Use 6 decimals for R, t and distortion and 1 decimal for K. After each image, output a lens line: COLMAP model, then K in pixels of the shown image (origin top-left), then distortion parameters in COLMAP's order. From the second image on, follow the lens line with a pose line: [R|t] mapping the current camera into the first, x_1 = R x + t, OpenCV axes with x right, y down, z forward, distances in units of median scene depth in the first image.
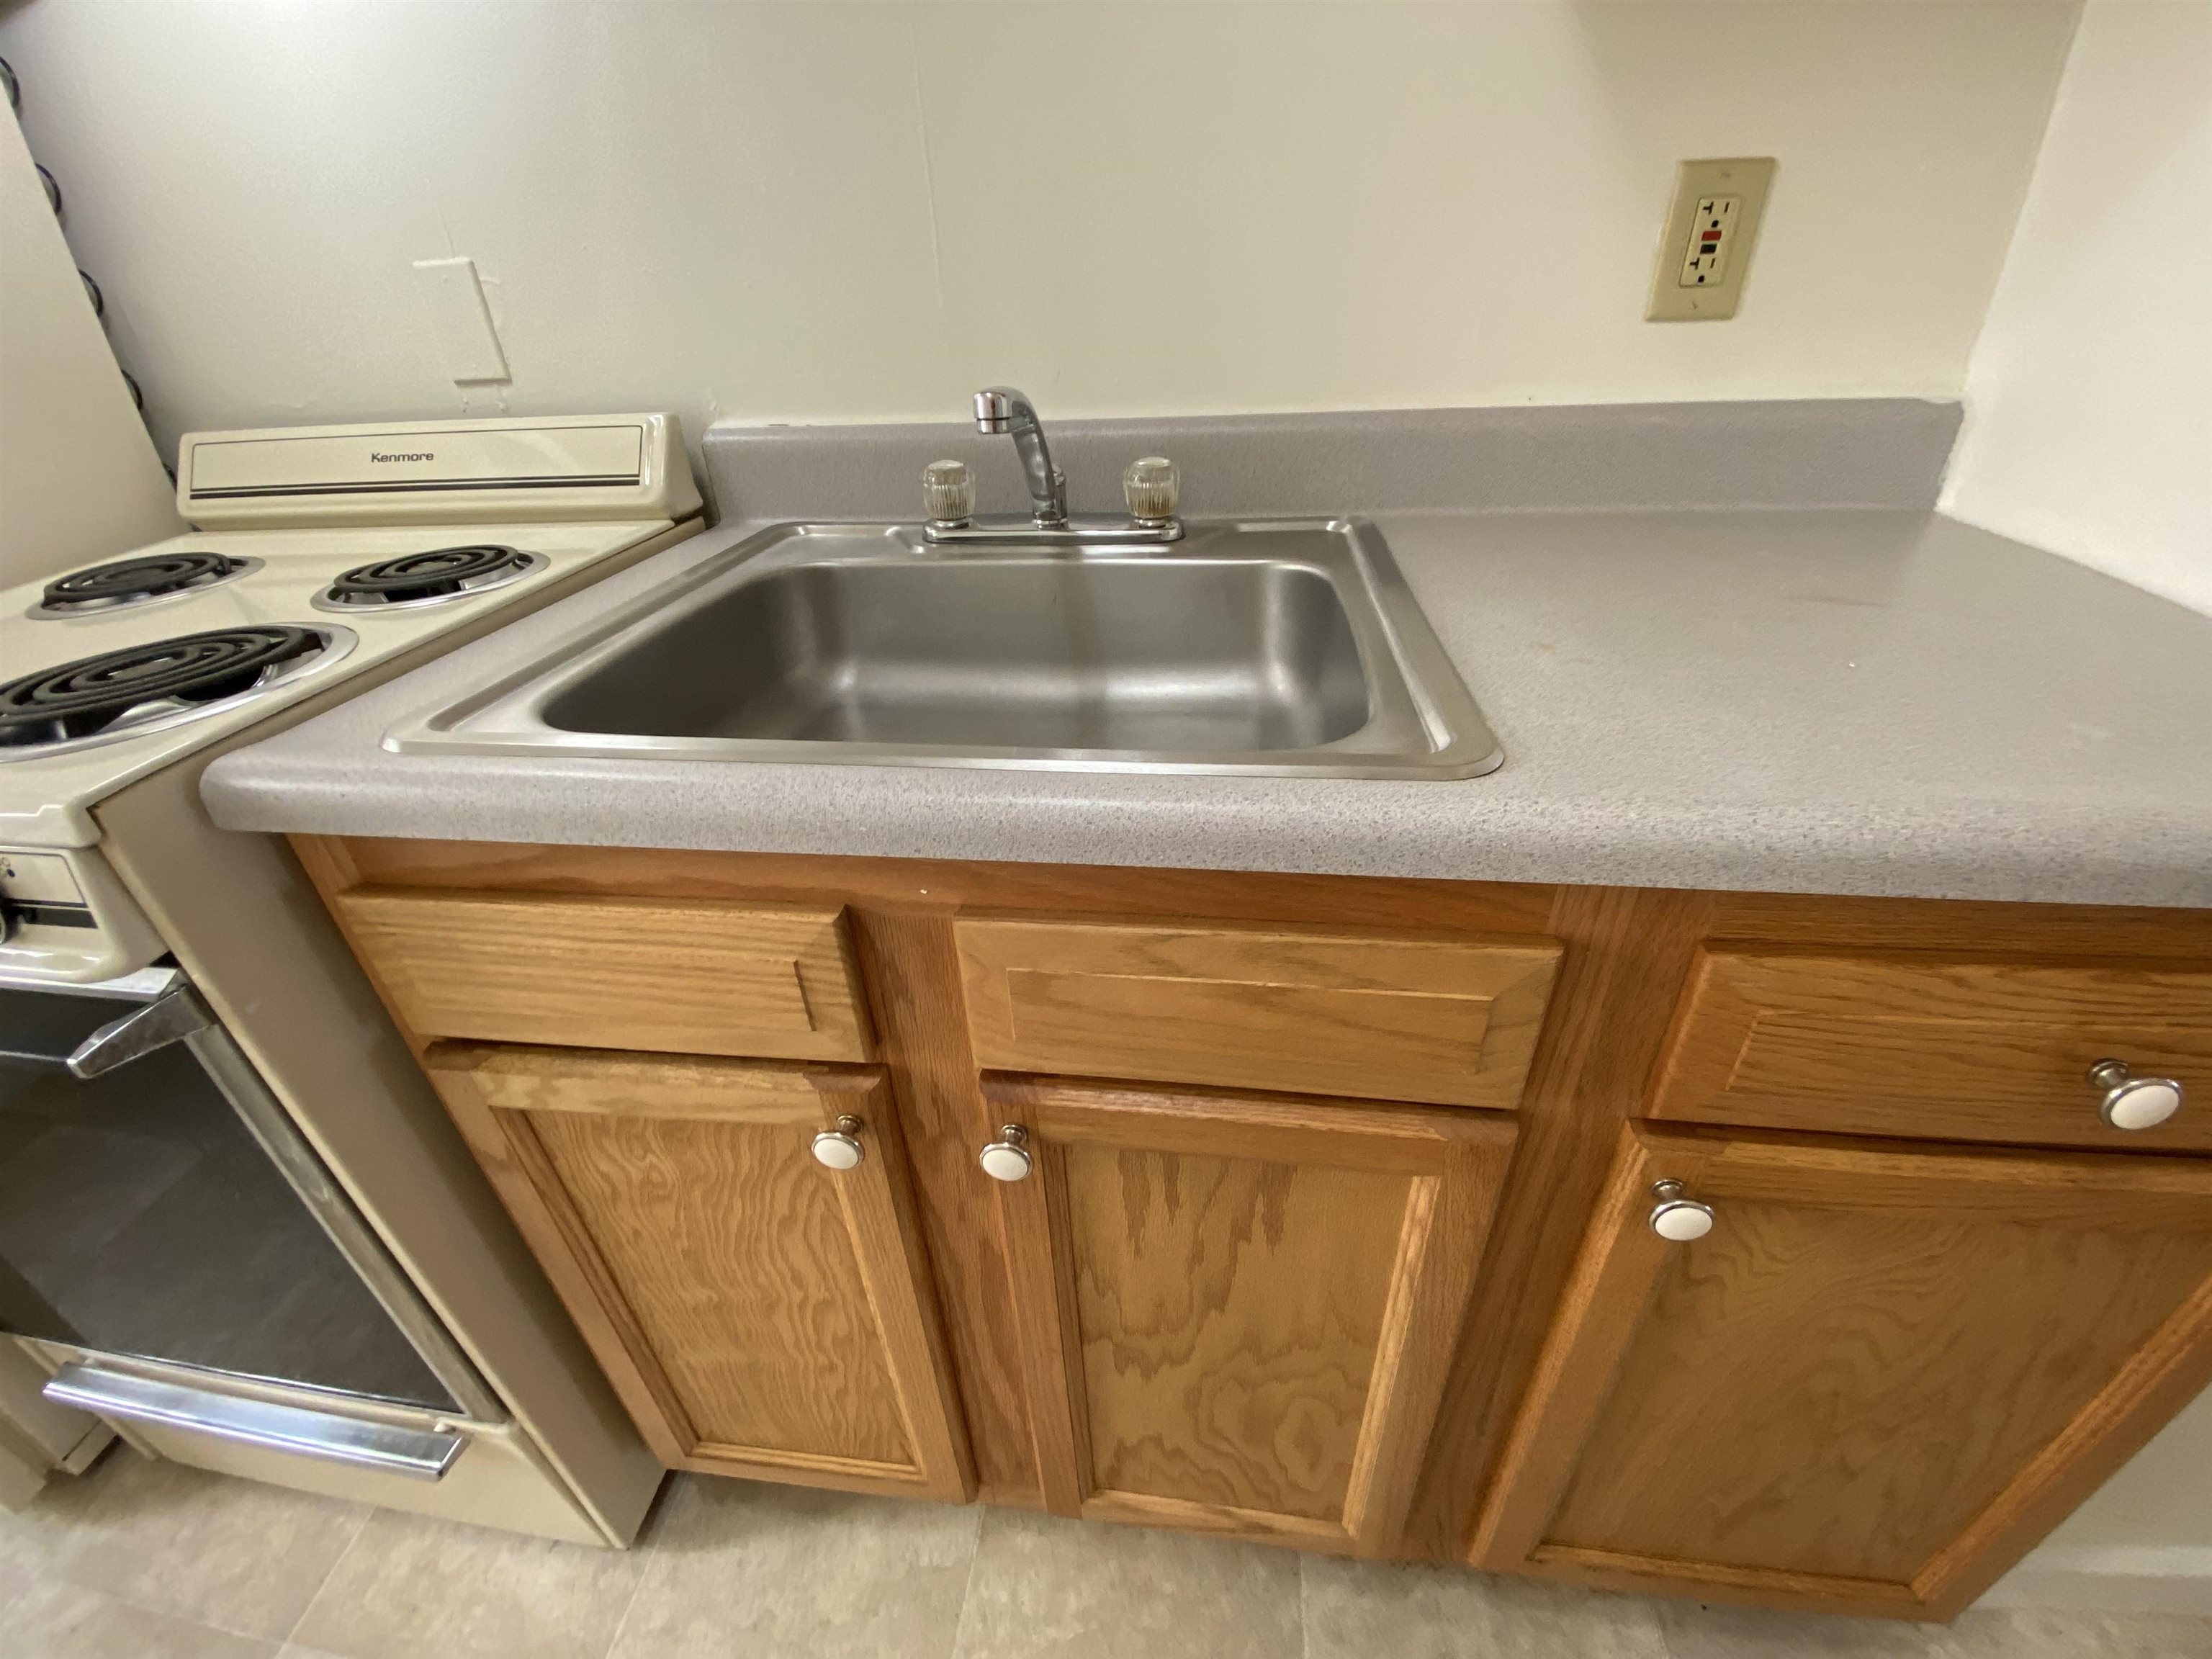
lens RADIAL K [[895.4, 0, 1096.1], [0, 895.4, 820.5], [0, 0, 1]] dist [0.017191, -0.018690]
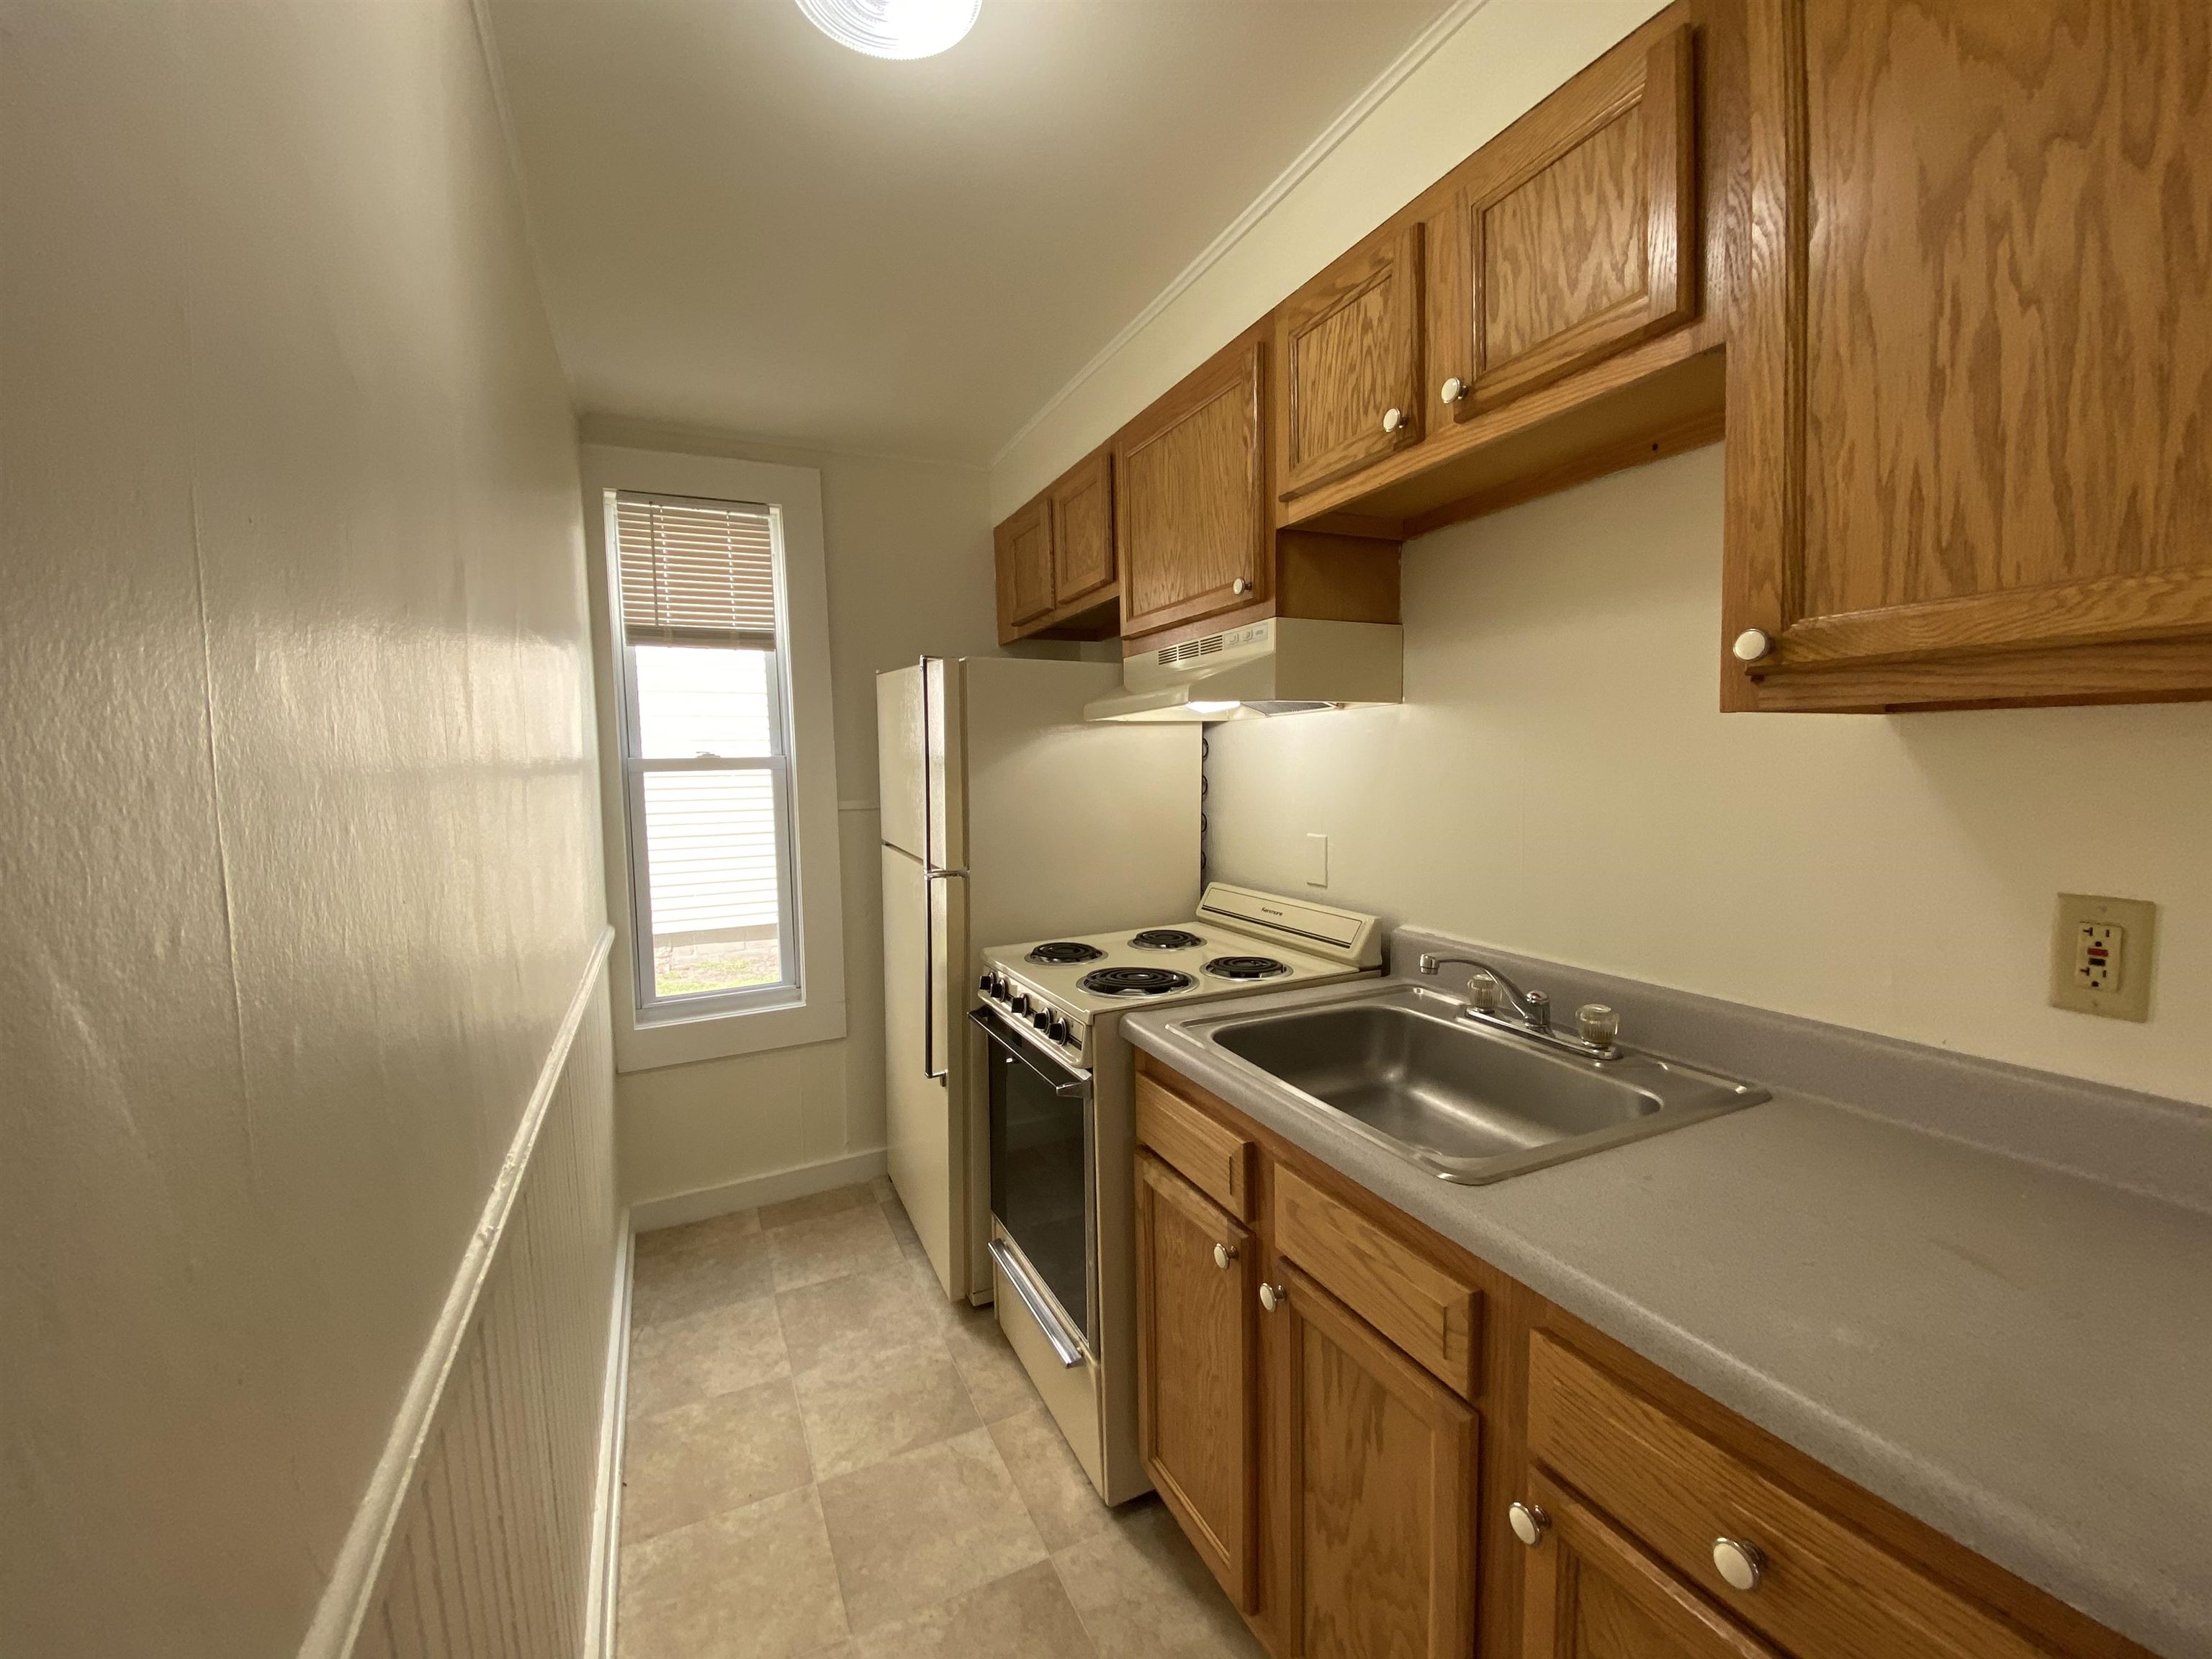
lens RADIAL K [[887.3, 0, 1092.6], [0, 887.3, 822.1], [0, 0, 1]] dist [0.027761, -0.023796]
pose [[0.537781, 0.091116, -0.838147, 0.916745], [-0.434159, 0.882120, -0.182674, -0.024365], [0.722702, 0.462128, 0.513946, -0.604753]]
